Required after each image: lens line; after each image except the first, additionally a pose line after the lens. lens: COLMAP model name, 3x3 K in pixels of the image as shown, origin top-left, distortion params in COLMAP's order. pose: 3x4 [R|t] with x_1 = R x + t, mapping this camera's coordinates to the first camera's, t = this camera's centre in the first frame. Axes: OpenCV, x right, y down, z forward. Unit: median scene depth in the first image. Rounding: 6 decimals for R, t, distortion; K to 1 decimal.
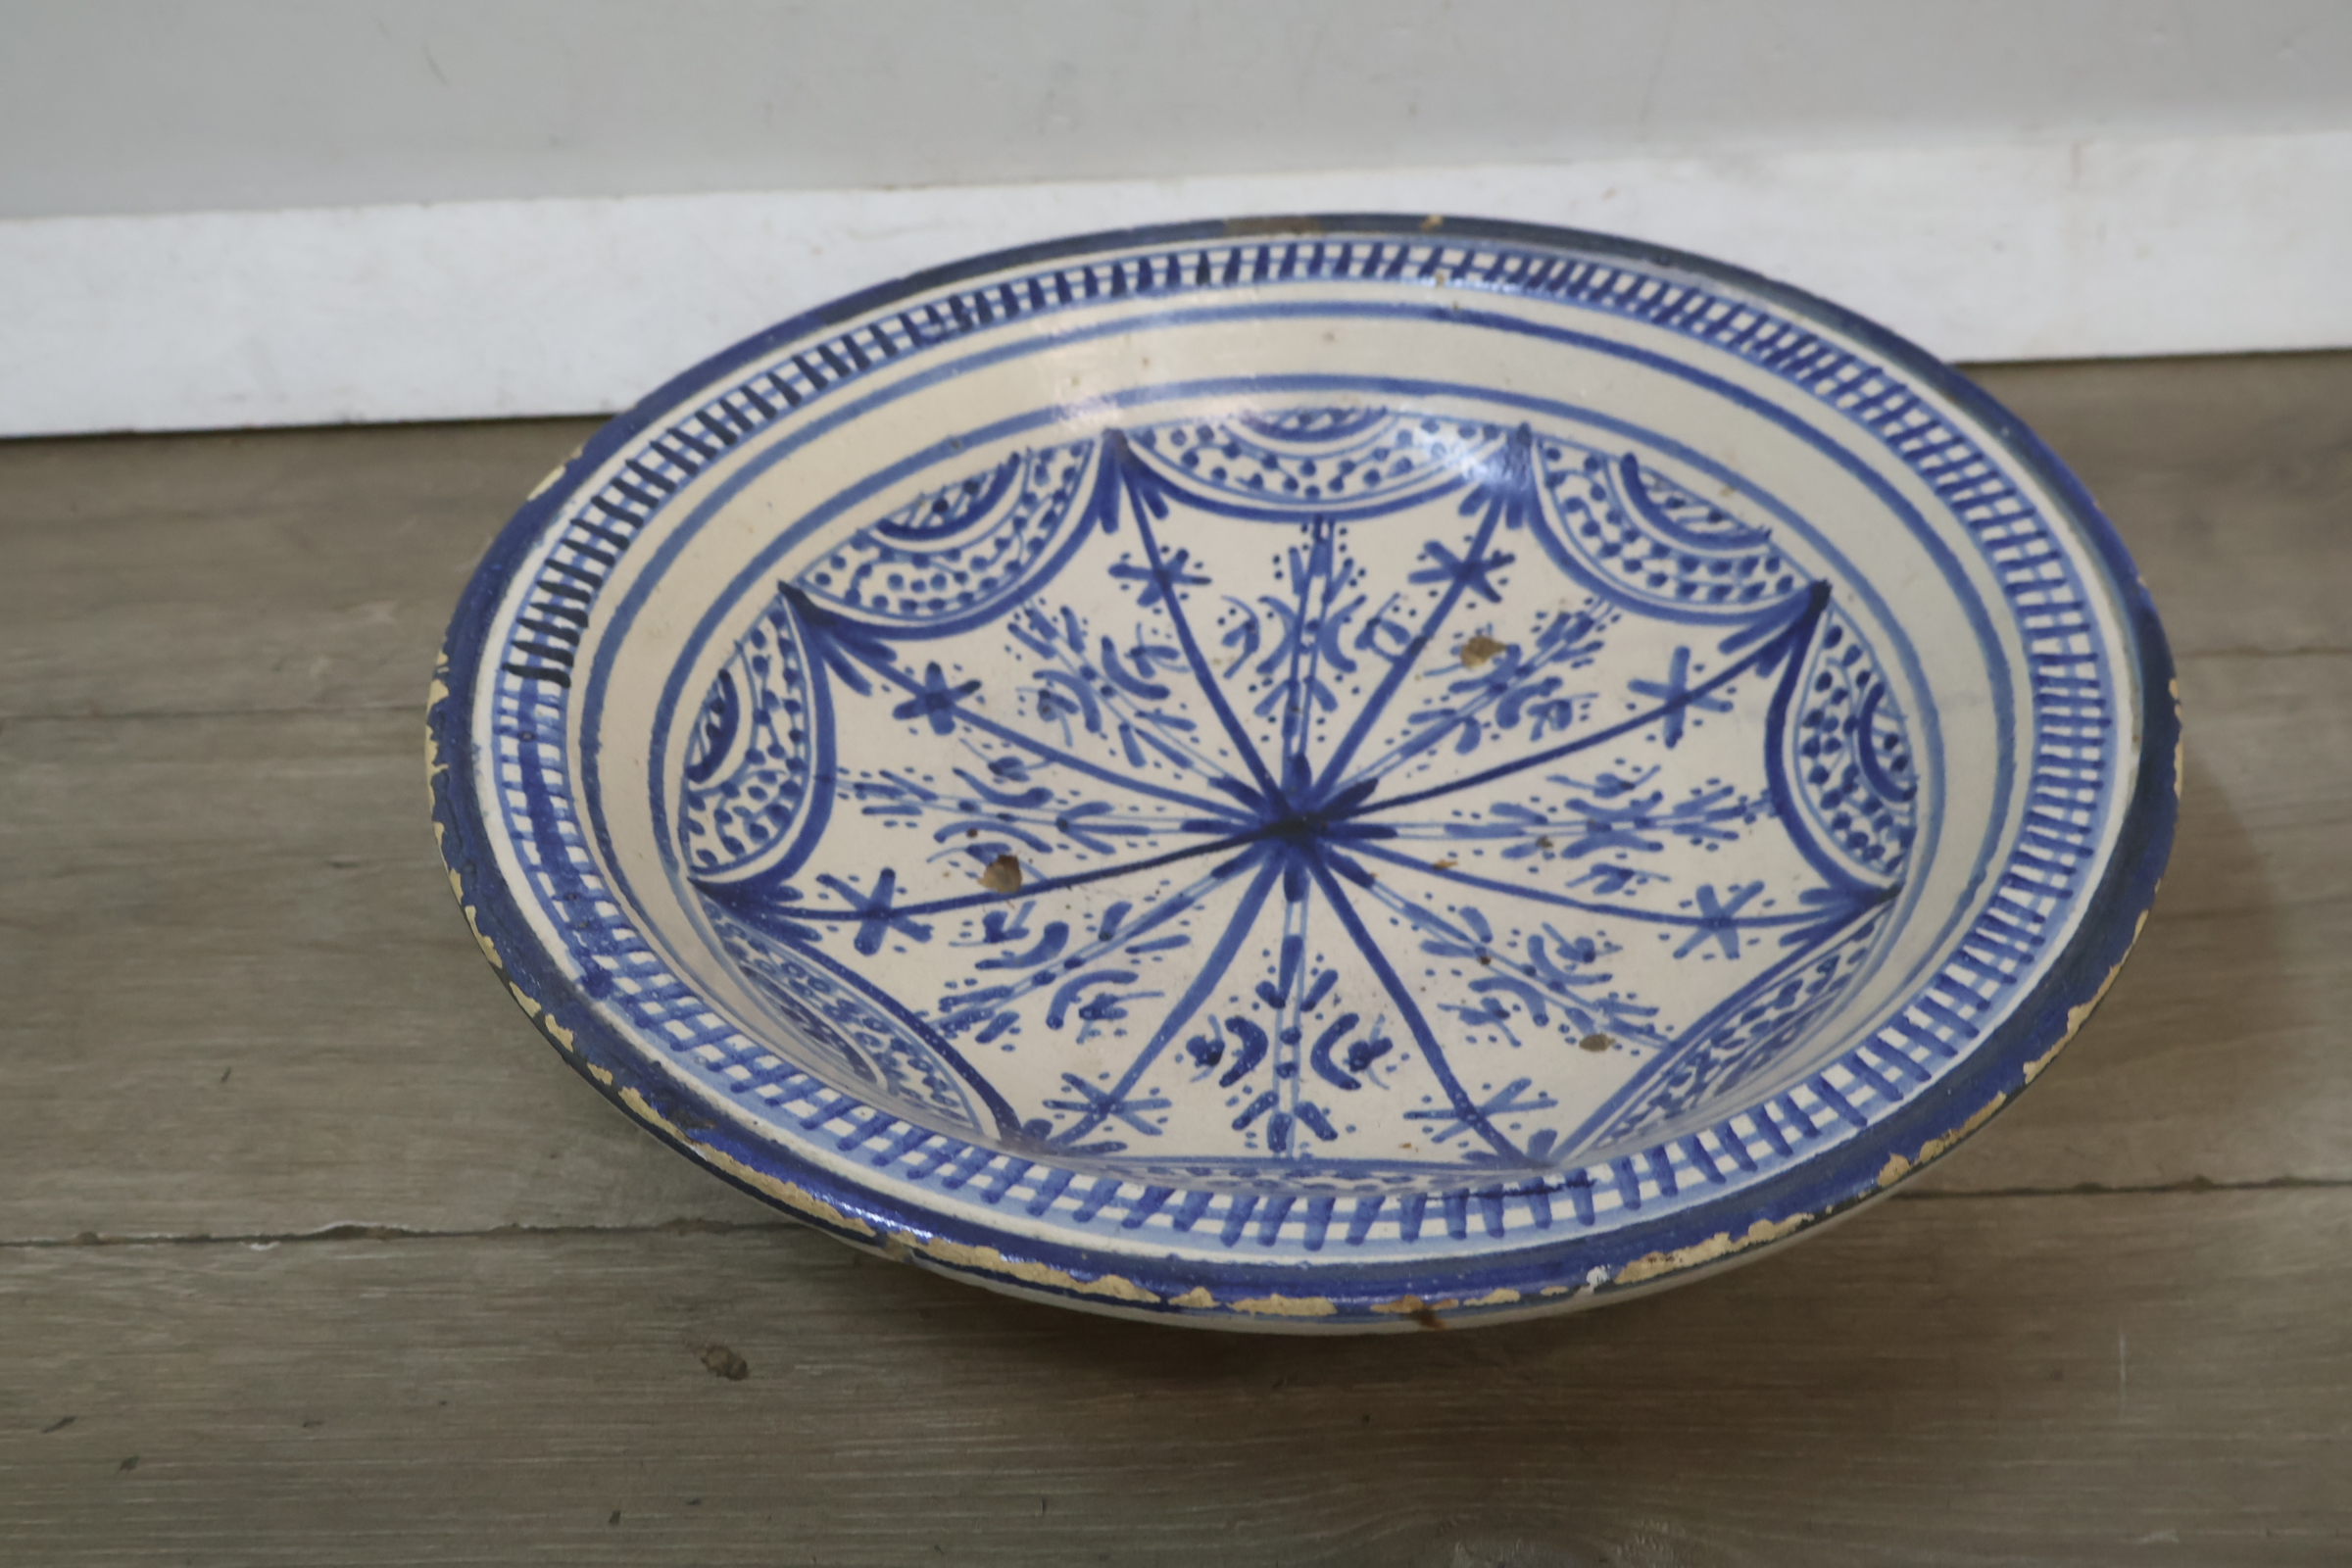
lens RADIAL K [[2475.4, 0, 1168.6], [0, 2475.4, 782.4], [0, 0, 1]] dist [0.004994, 0.000000]
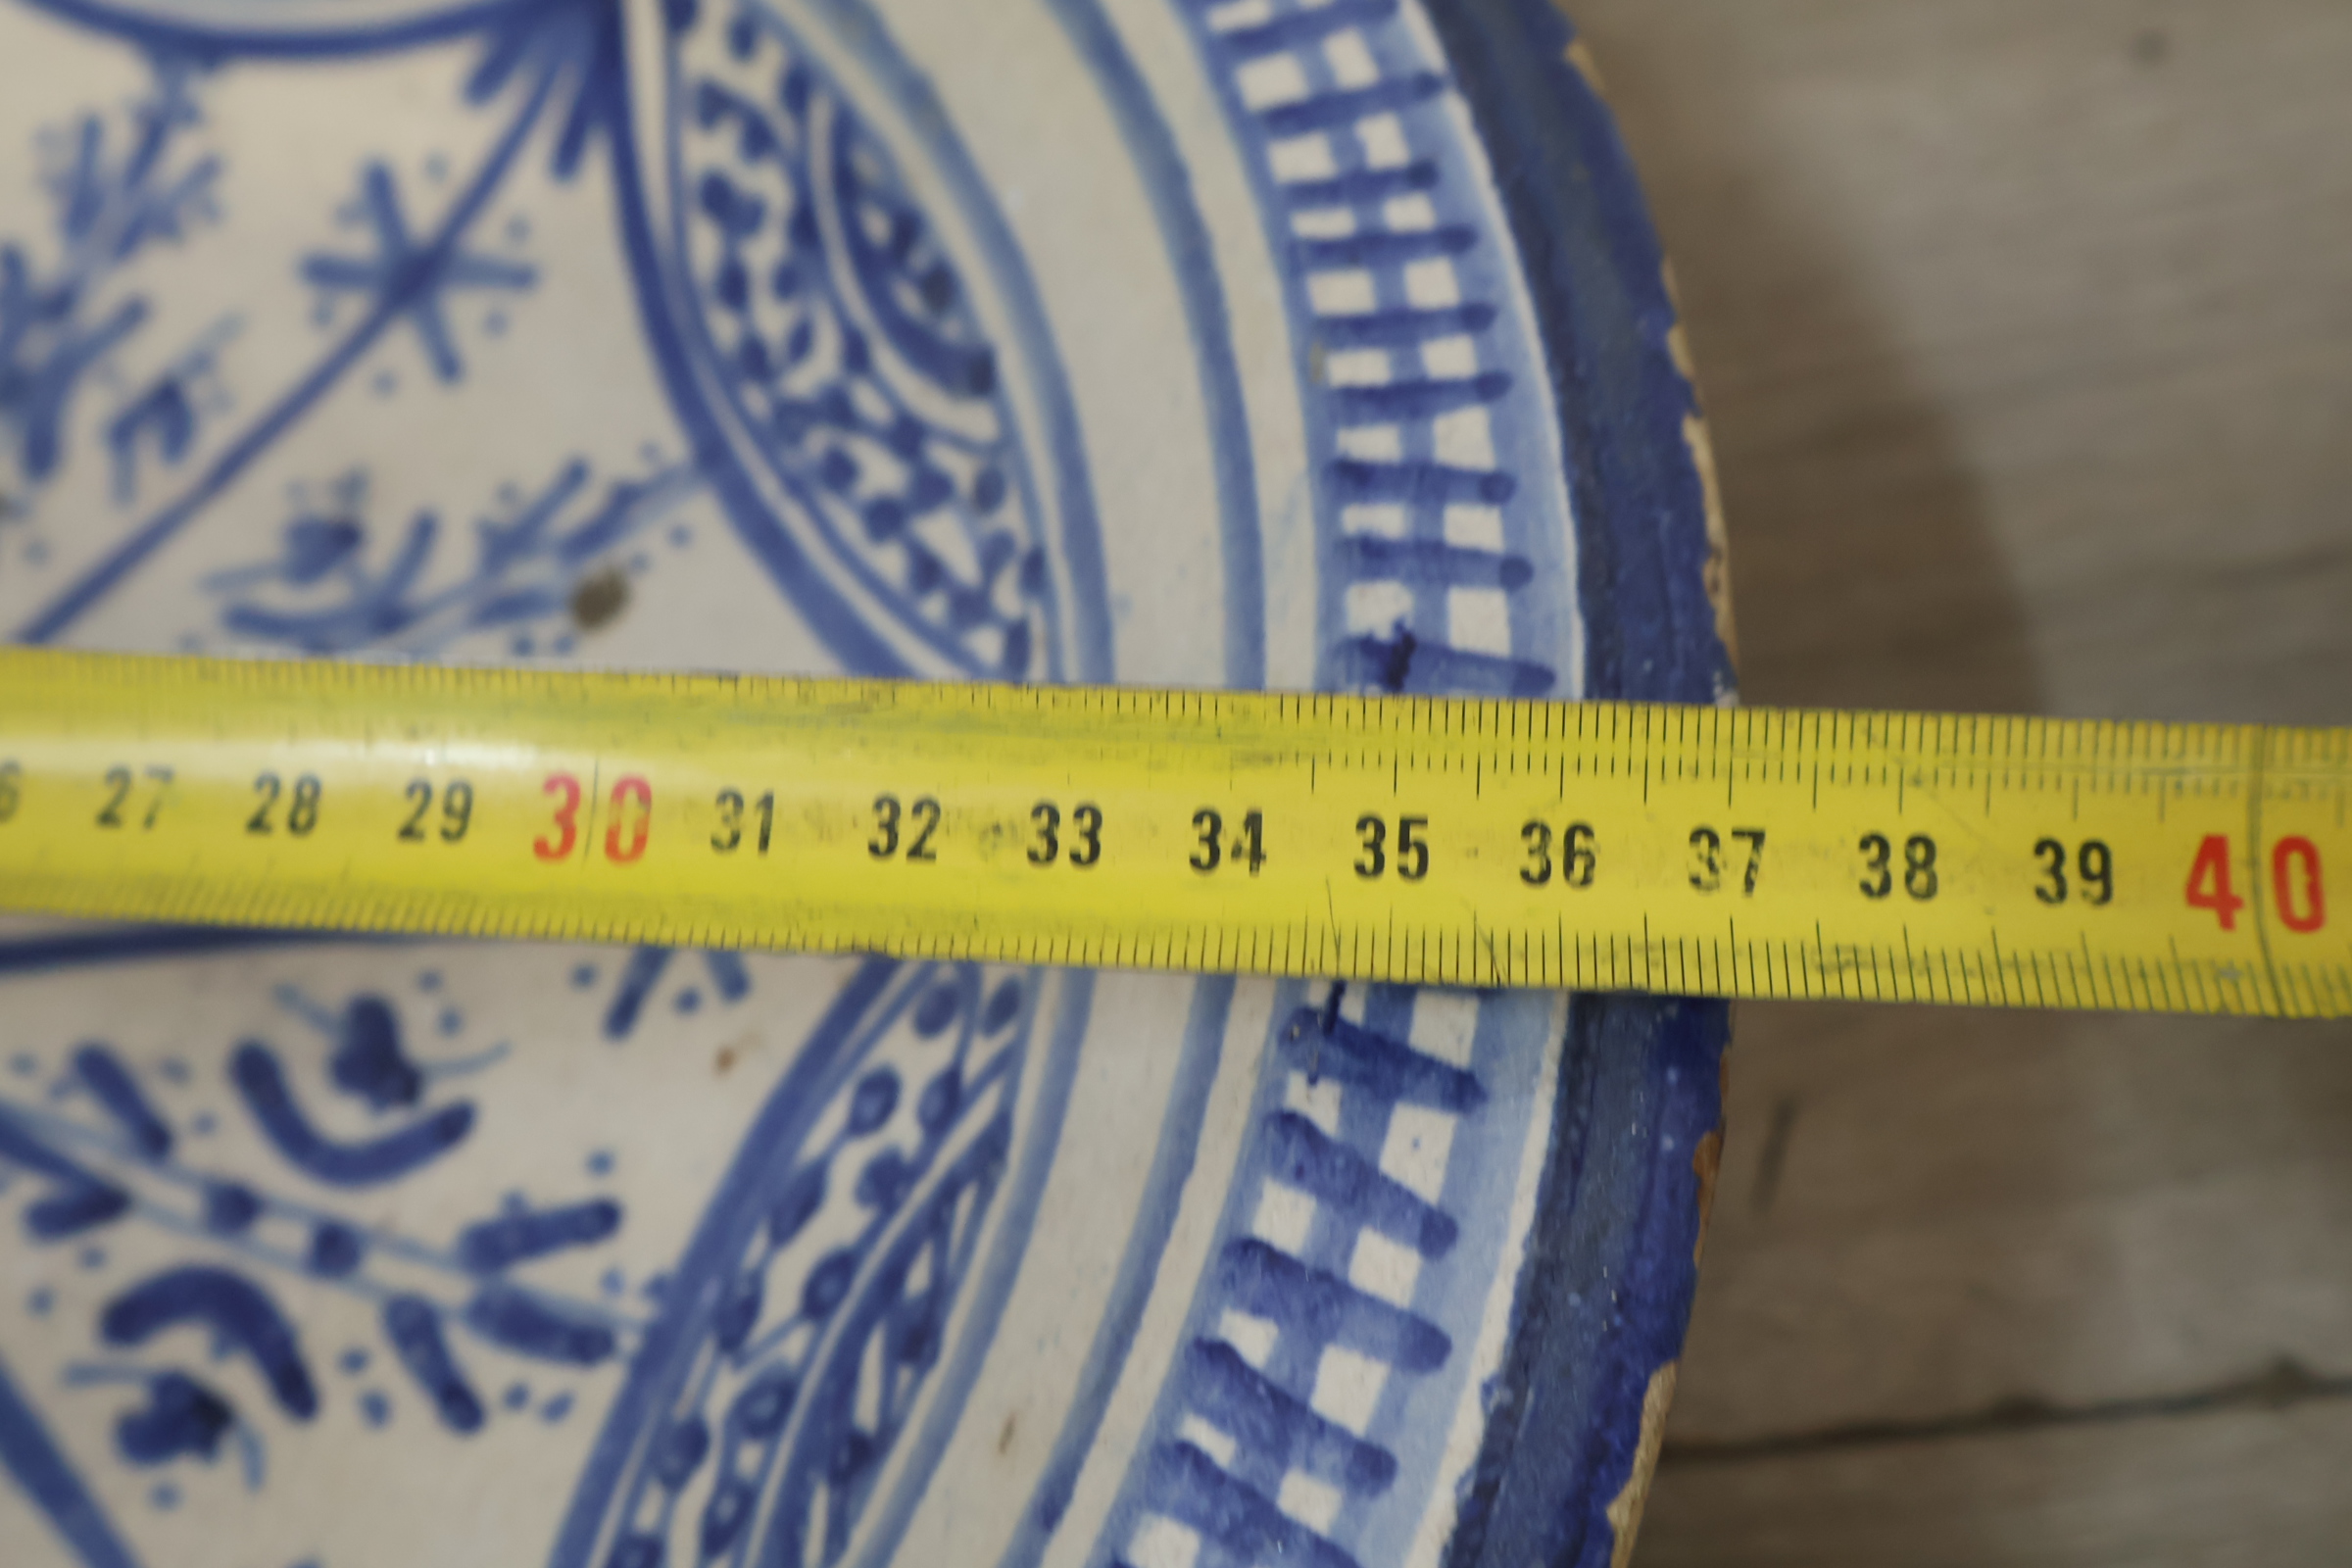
lens RADIAL K [[2475.4, 0, 1192.6], [0, 2475.4, 781.2], [0, 0, 1]] dist [0.004994, 0.000000]
pose [[0.291219, -0.830228, 0.475304, -0.036142], [0.648797, 0.536520, 0.539638, -0.046962], [-0.703032, 0.151223, 0.694894, 0.545719]]
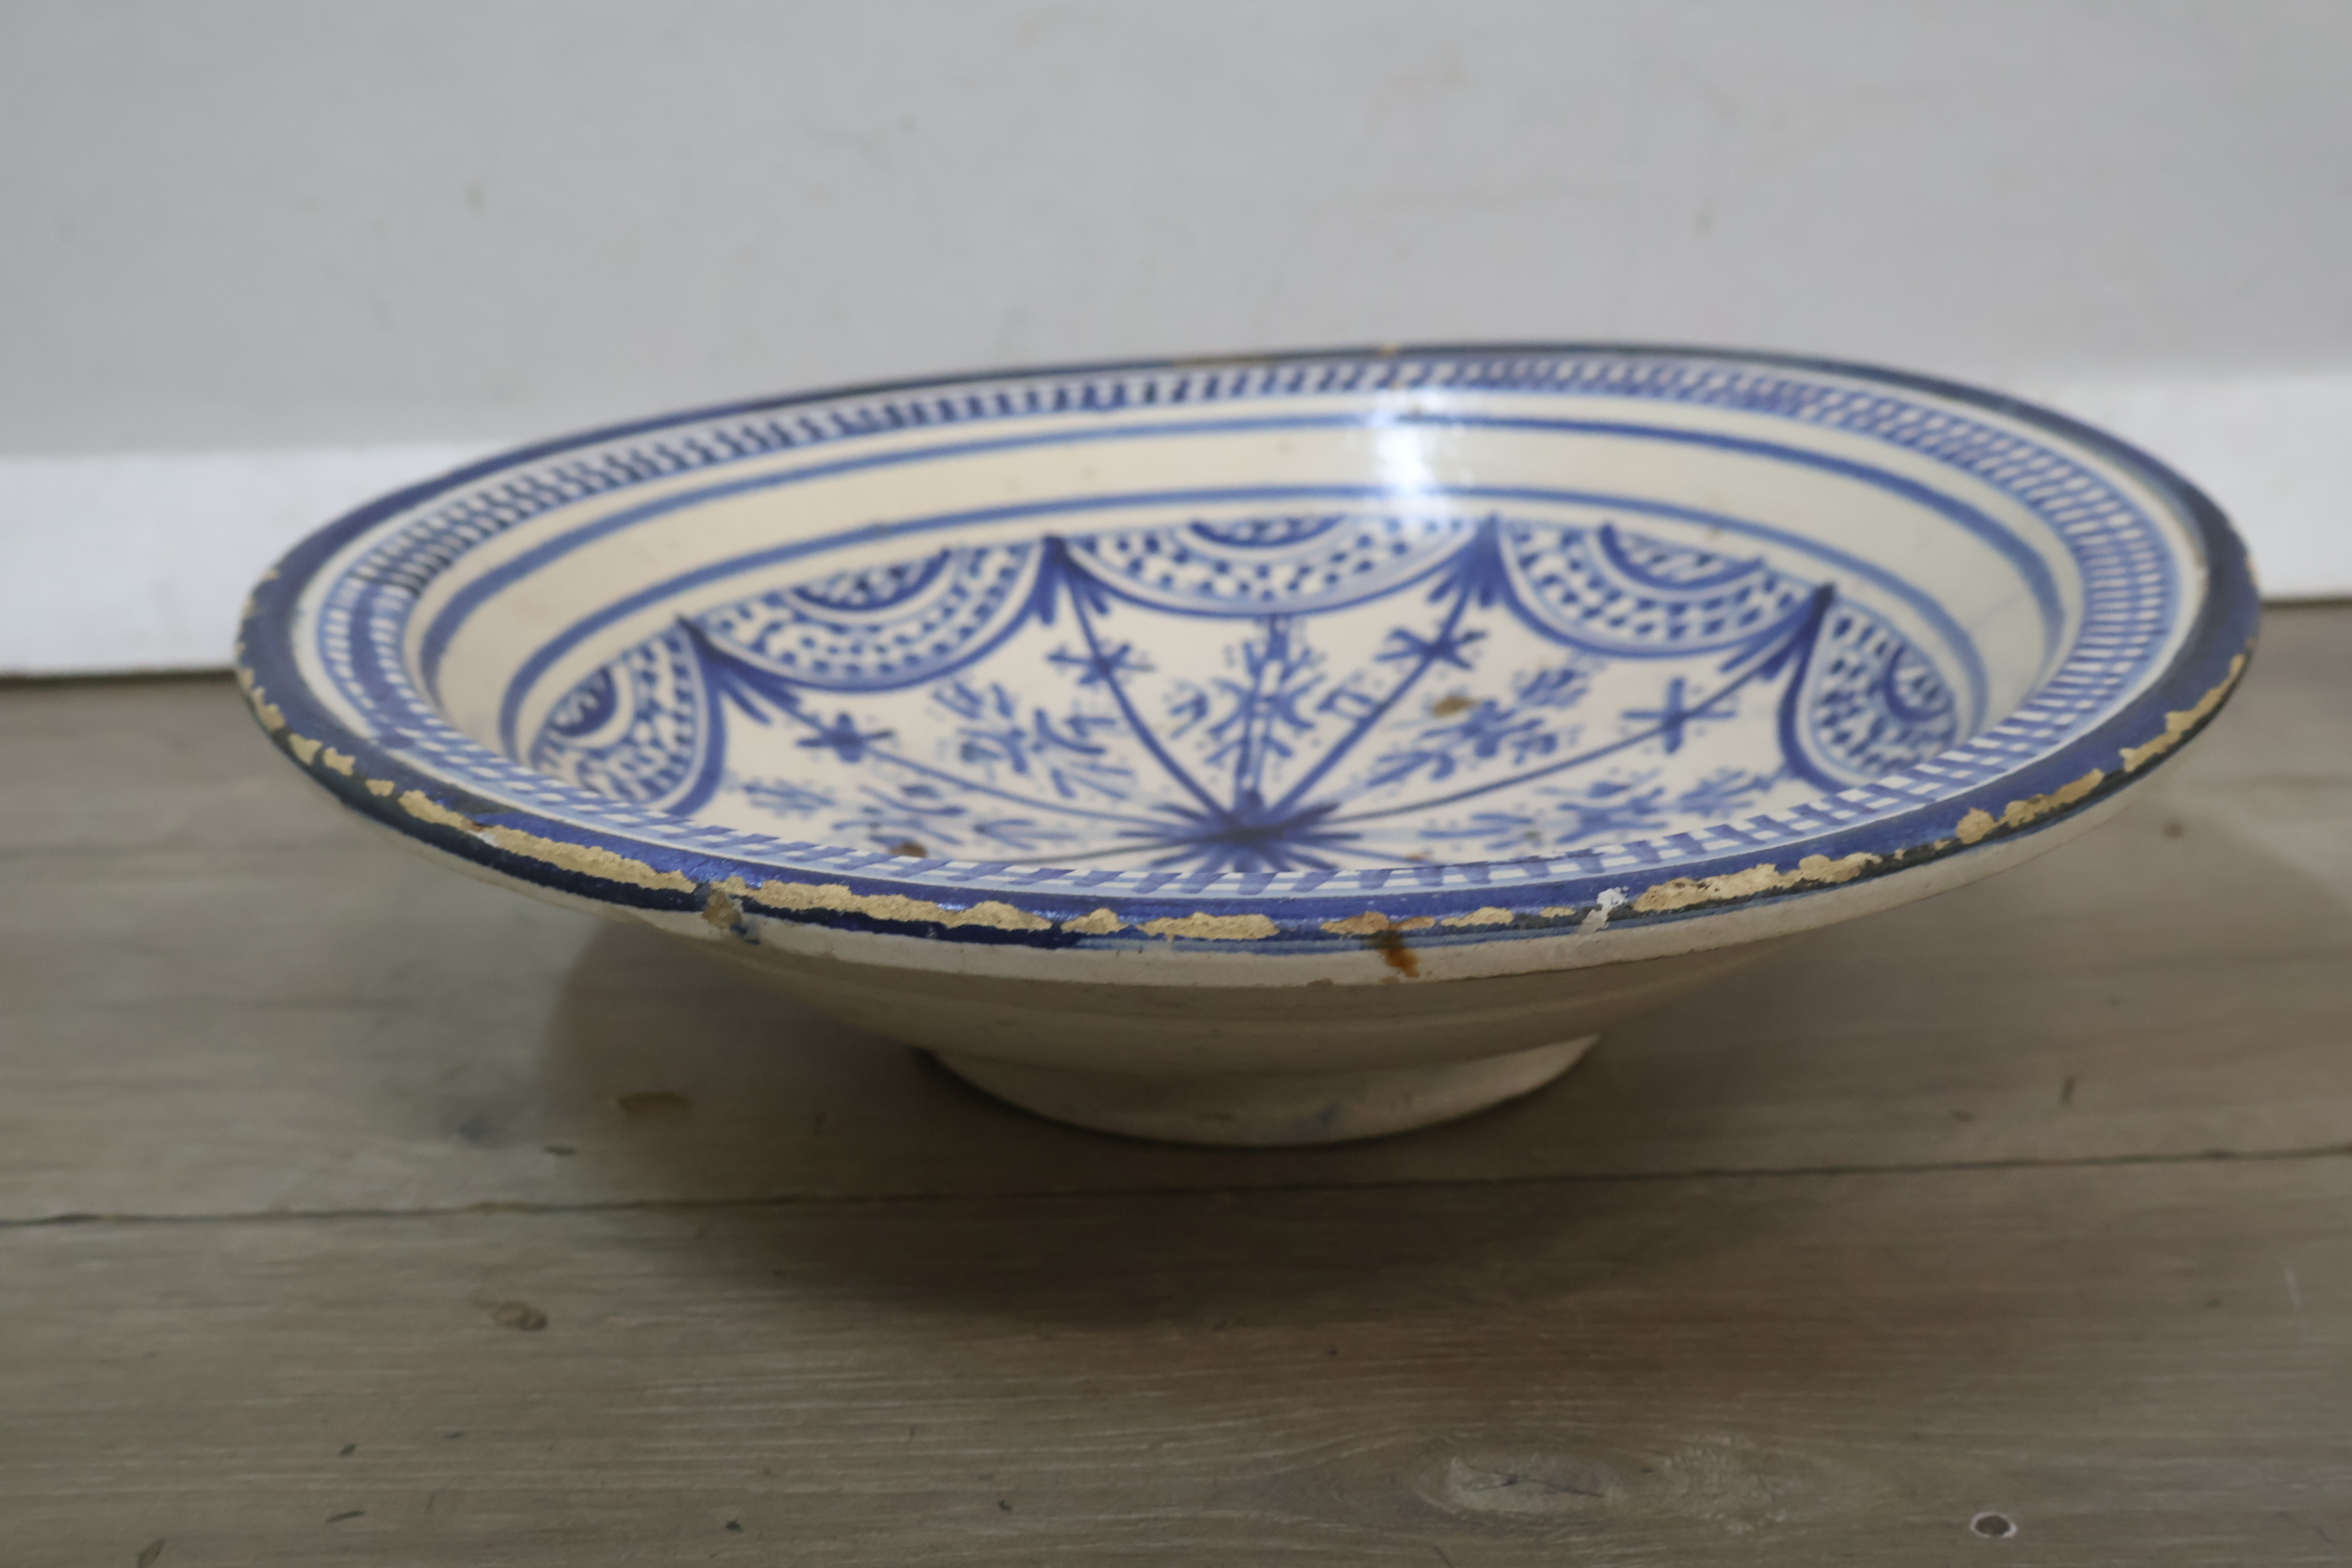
lens RADIAL K [[2475.4, 0, 1165.3], [0, 2475.4, 765.9], [0, 0, 1]] dist [0.004994, 0.000000]
pose [[0.999998, 0.001642, 0.000748, 0.022194], [-0.001286, 0.939427, -0.342746, 0.298034], [-0.001266, 0.342745, 0.939428, 0.175291]]
